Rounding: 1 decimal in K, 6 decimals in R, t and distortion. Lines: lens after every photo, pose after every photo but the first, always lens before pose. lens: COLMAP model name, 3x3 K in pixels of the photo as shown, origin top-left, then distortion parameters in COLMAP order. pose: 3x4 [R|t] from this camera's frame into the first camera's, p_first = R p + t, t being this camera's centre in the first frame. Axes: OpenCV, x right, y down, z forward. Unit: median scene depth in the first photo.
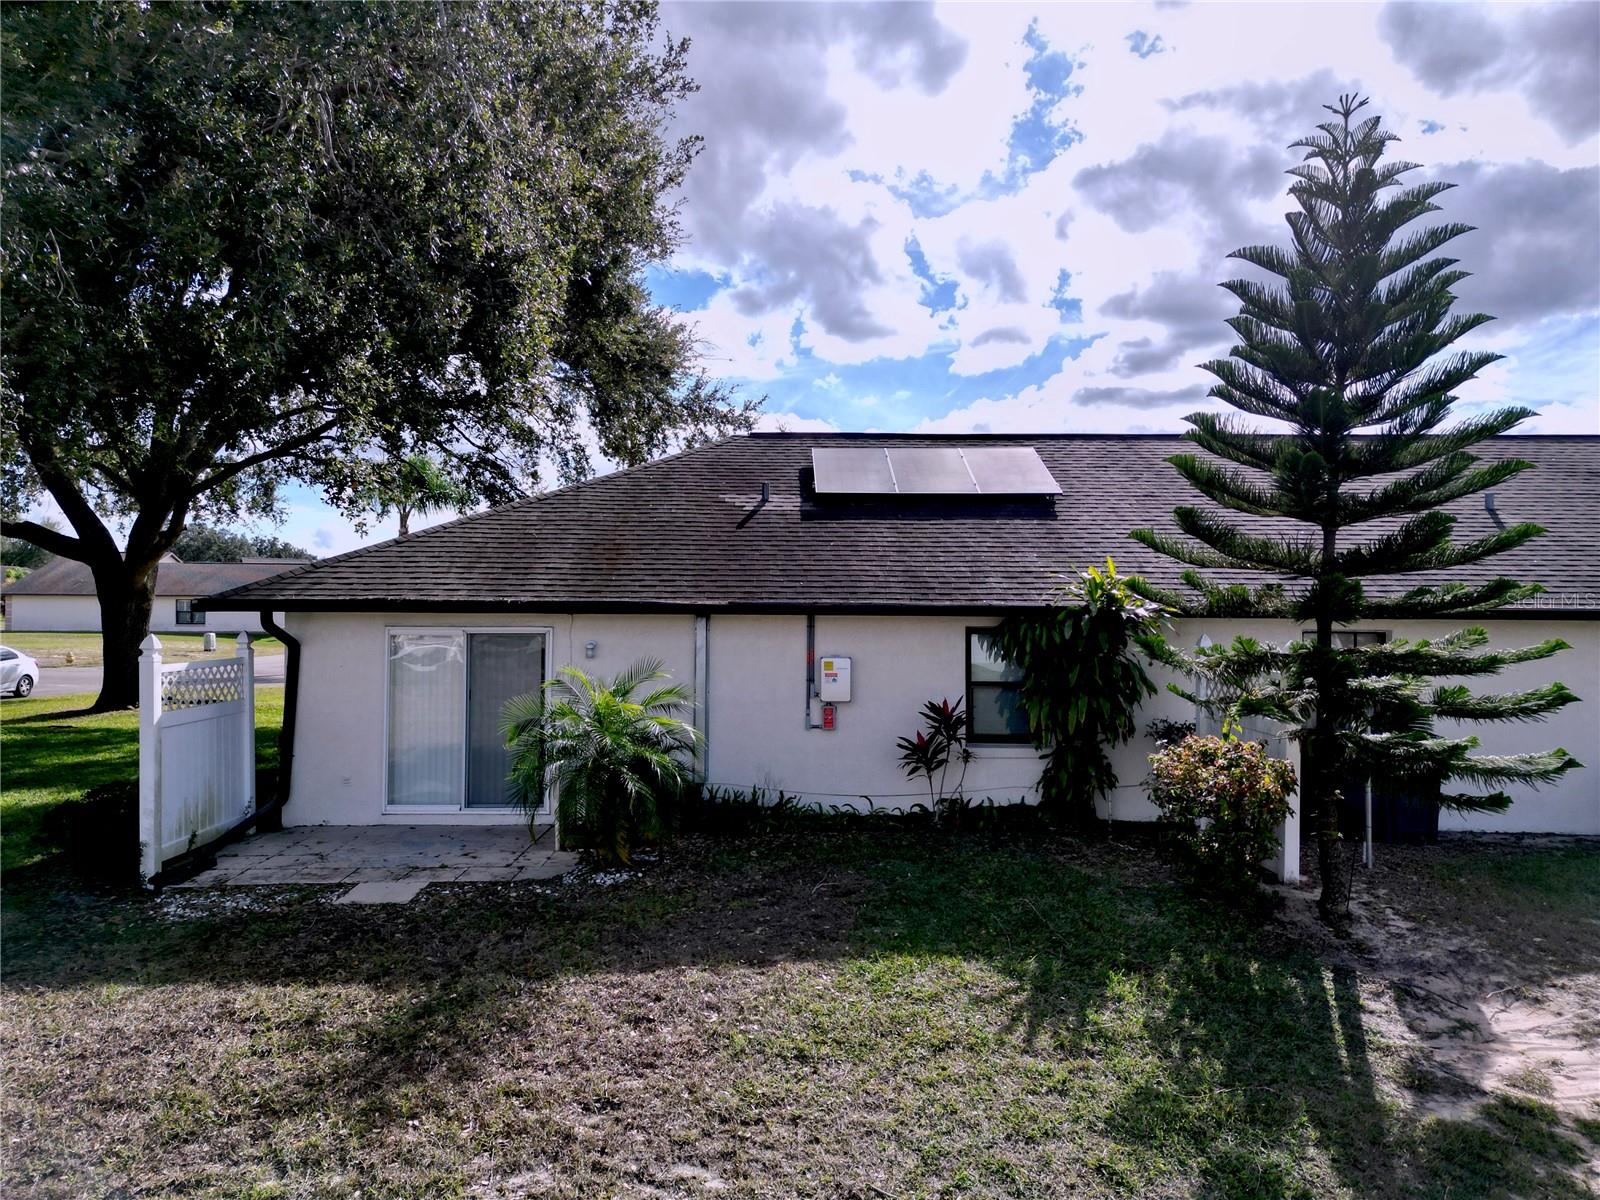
lens RADIAL K [[1121.3, 0, 792.6], [0, 1121.3, 602.3], [0, 0, 1]] dist [0.078981, -0.076433]
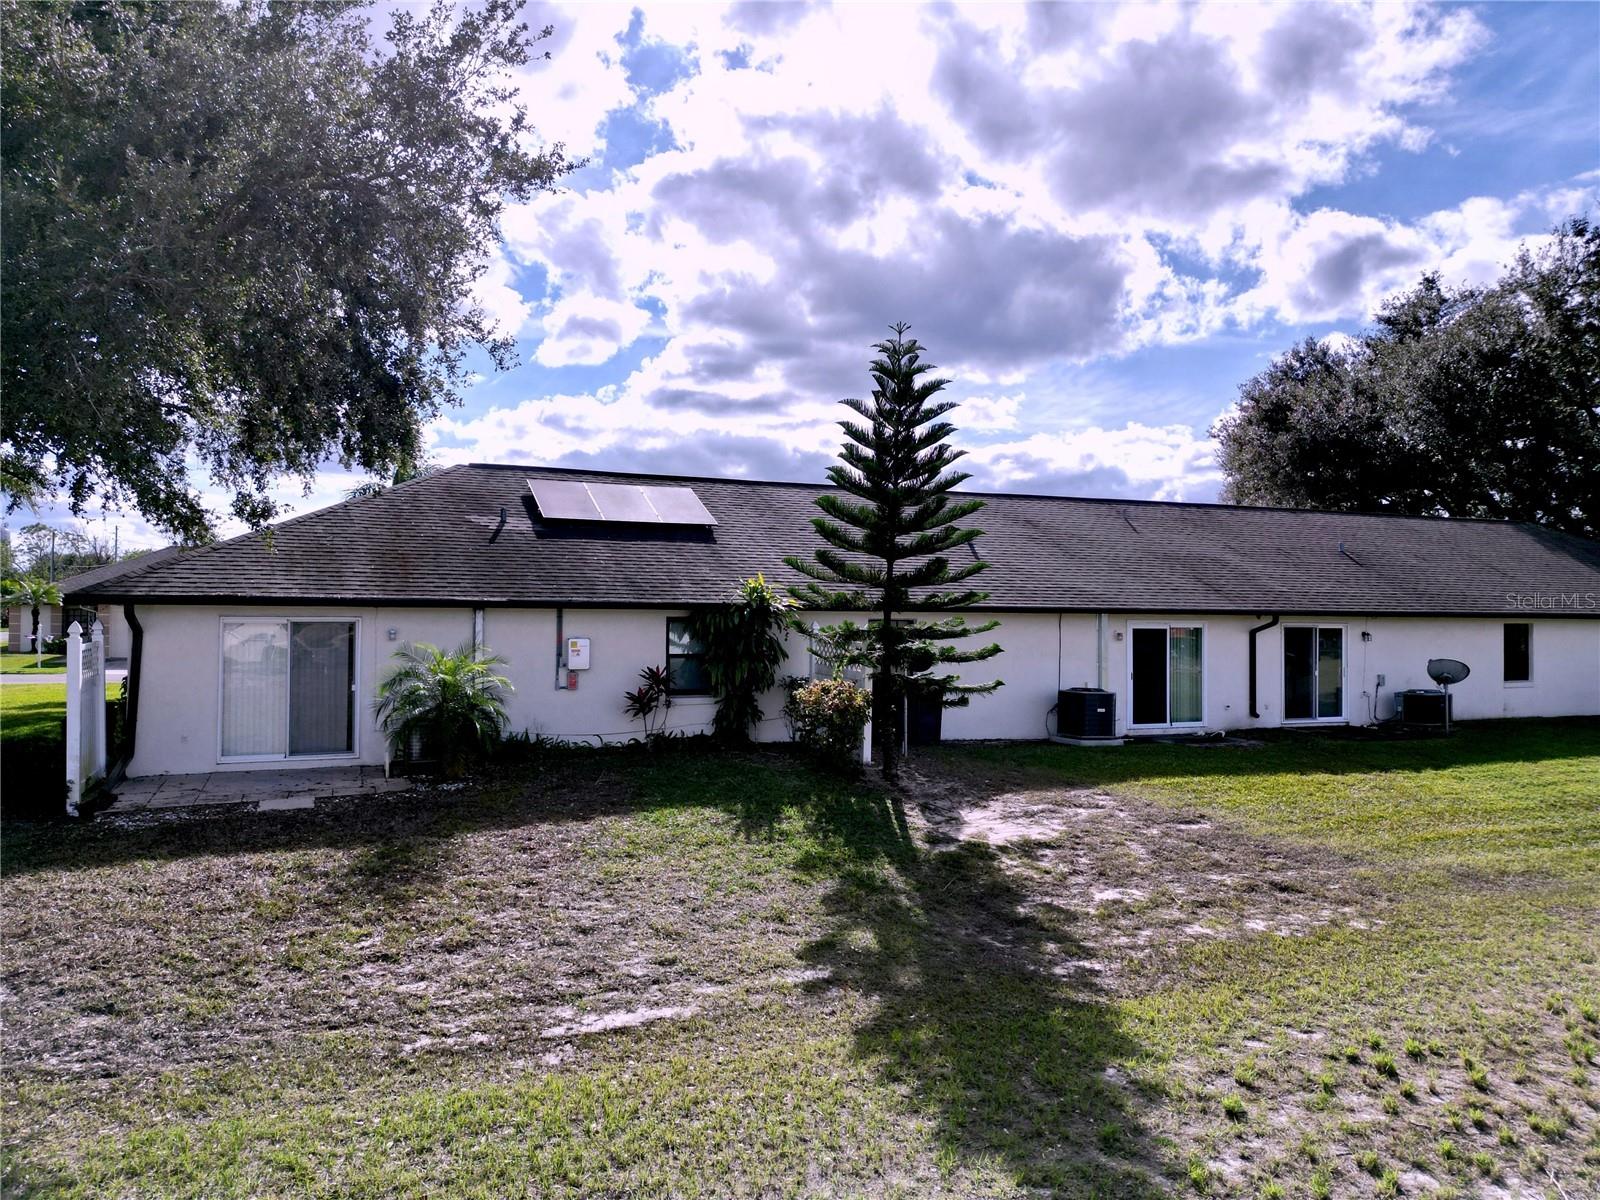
lens RADIAL K [[1121.3, 0, 792.6], [0, 1121.3, 602.3], [0, 0, 1]] dist [0.078981, -0.076433]
pose [[0.927734, 0.005562, 0.373202, -0.266092], [-0.006945, 0.999973, 0.002362, -0.001931], [-0.373179, -0.004784, 0.927747, -0.470466]]
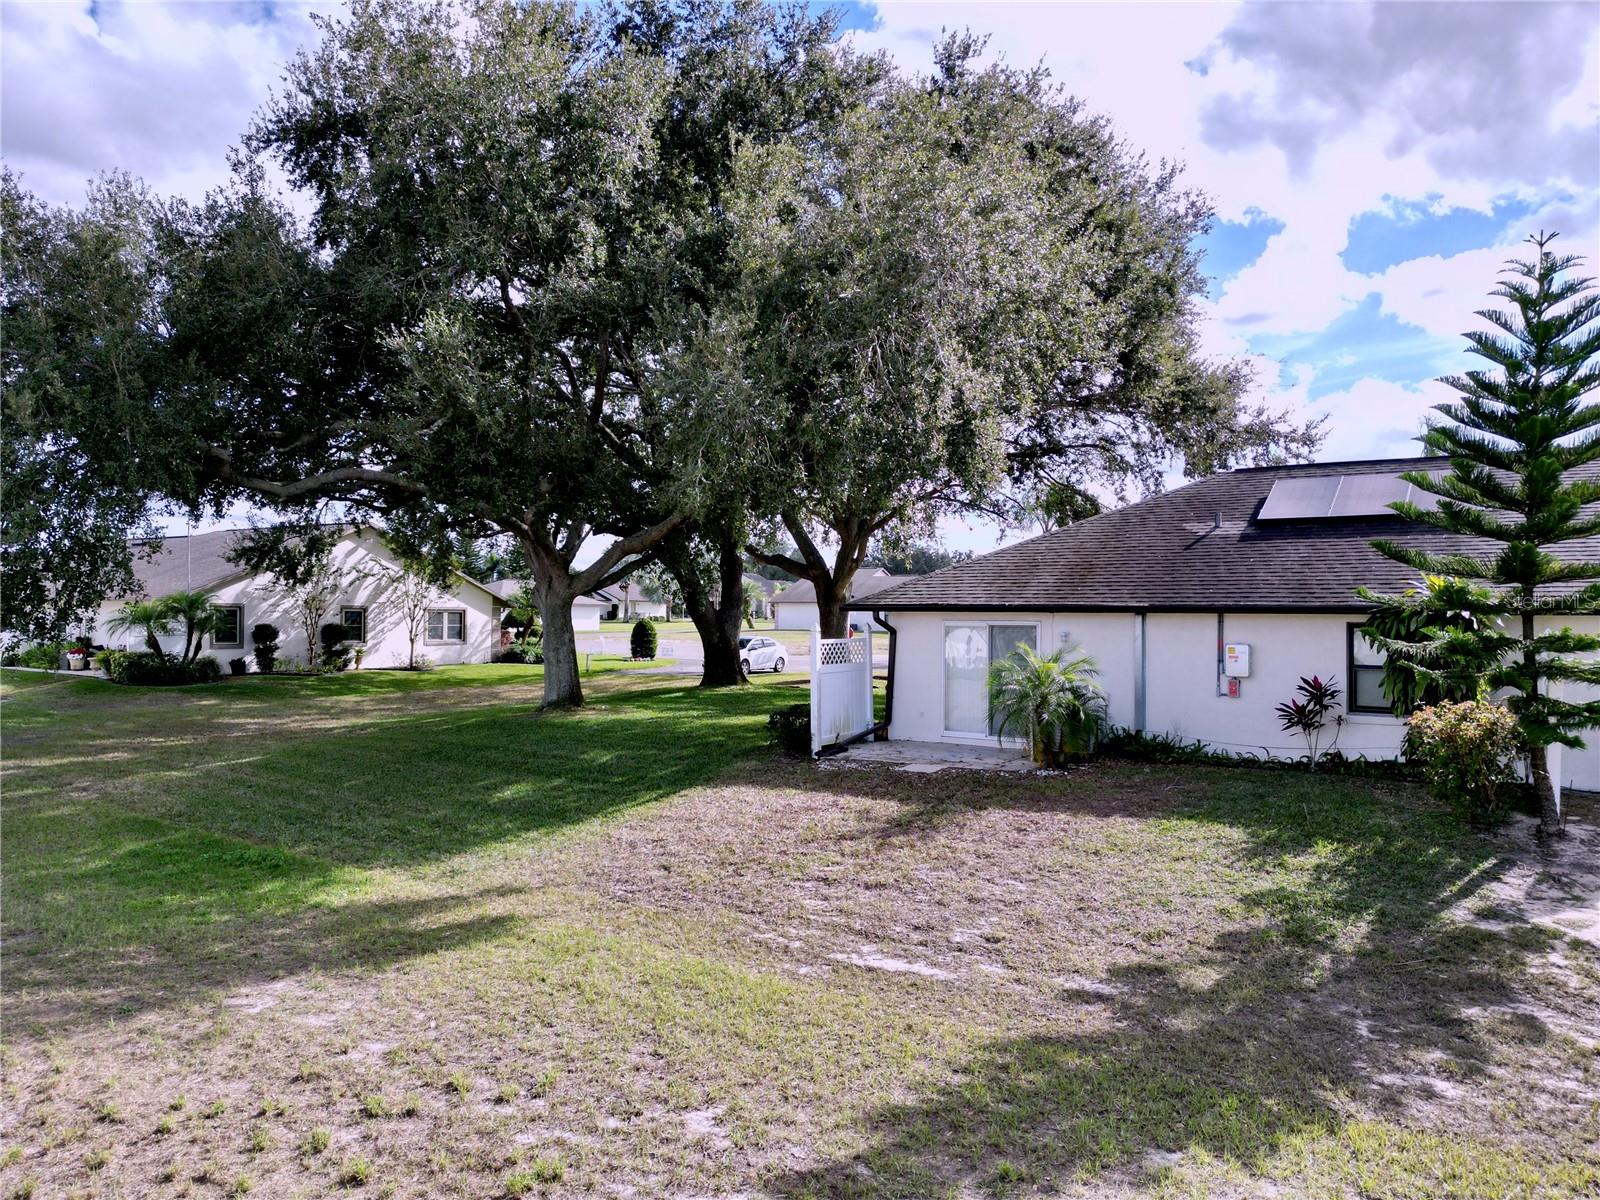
lens RADIAL K [[1118.5, 0, 791.4], [0, 1118.5, 595.1], [0, 0, 1]] dist [0.072472, -0.072129]
pose [[0.829828, -0.009560, -0.557937, 0.393620], [0.003986, 0.999929, -0.011205, 0.002775], [0.558005, 0.007074, 0.829808, -0.499472]]
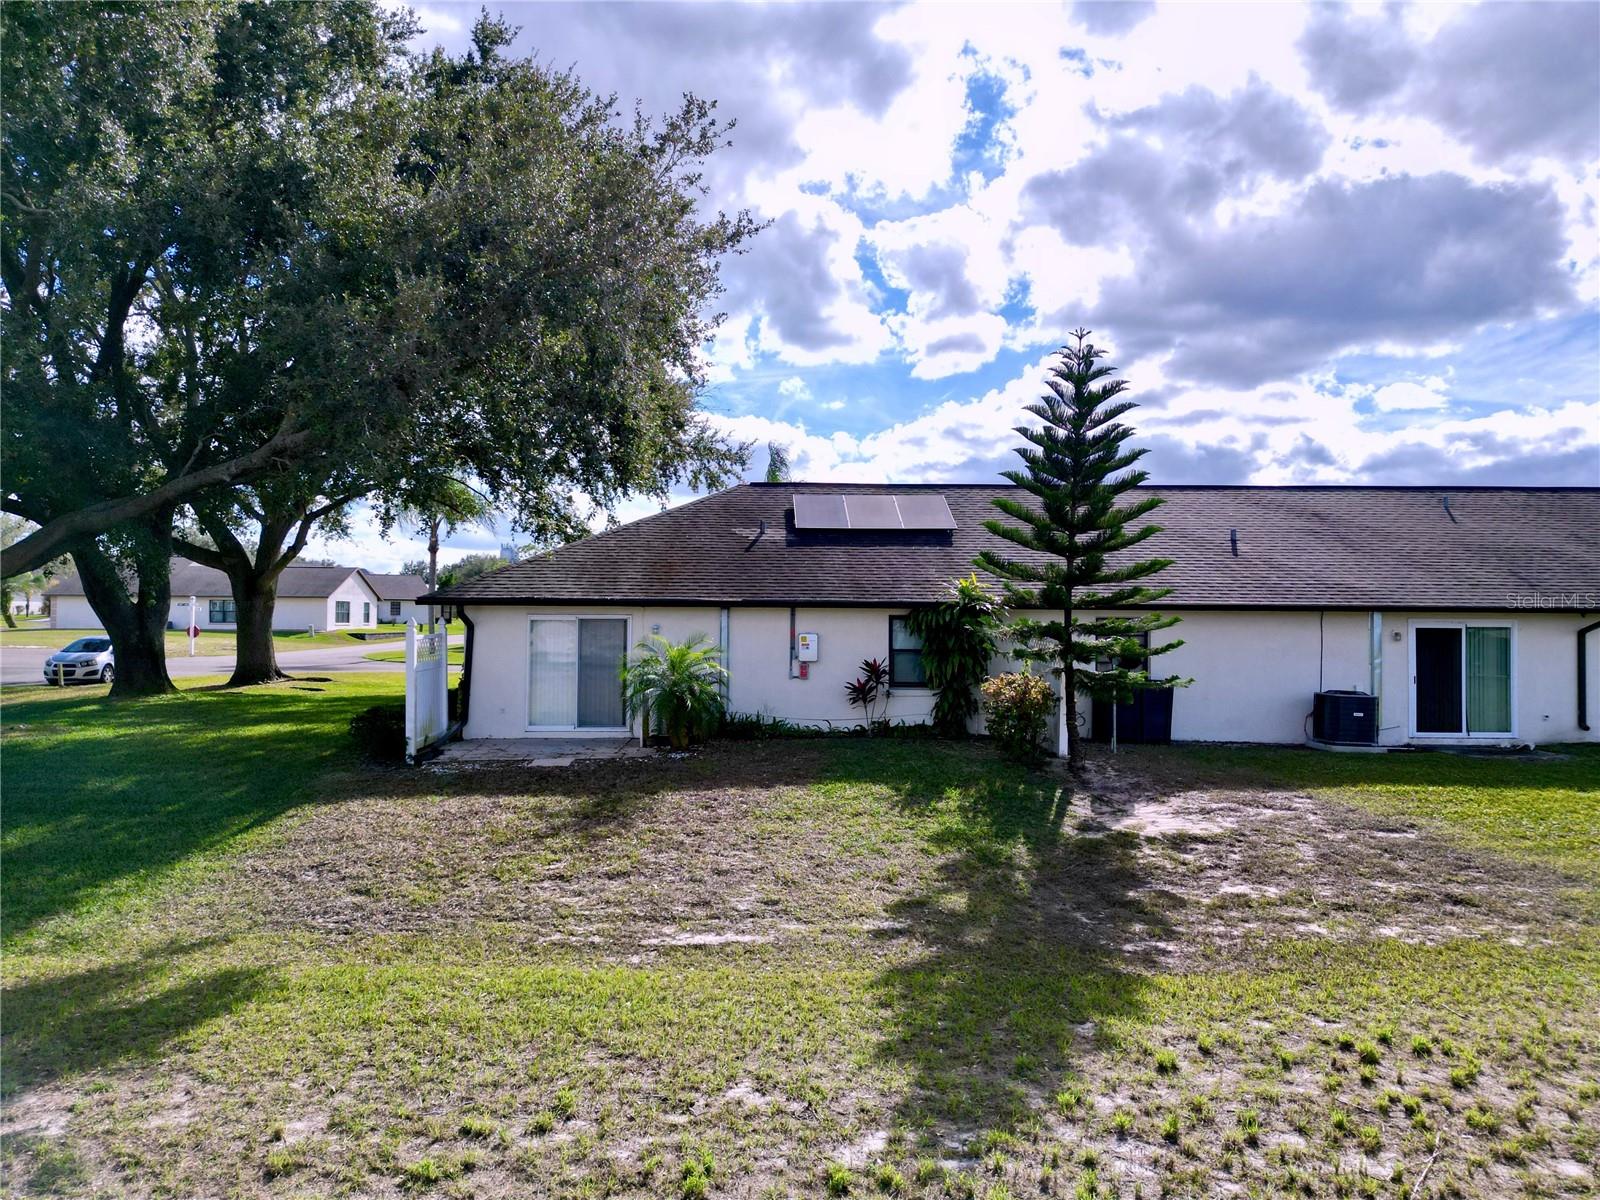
lens RADIAL K [[1118.5, 0, 791.4], [0, 1118.5, 595.1], [0, 0, 1]] dist [0.072472, -0.072129]
pose [[0.999861, 0.001099, 0.016657, -0.013826], [-0.000961, 0.999965, -0.008253, 0.007461], [-0.016665, 0.008235, 0.999827, -0.662651]]
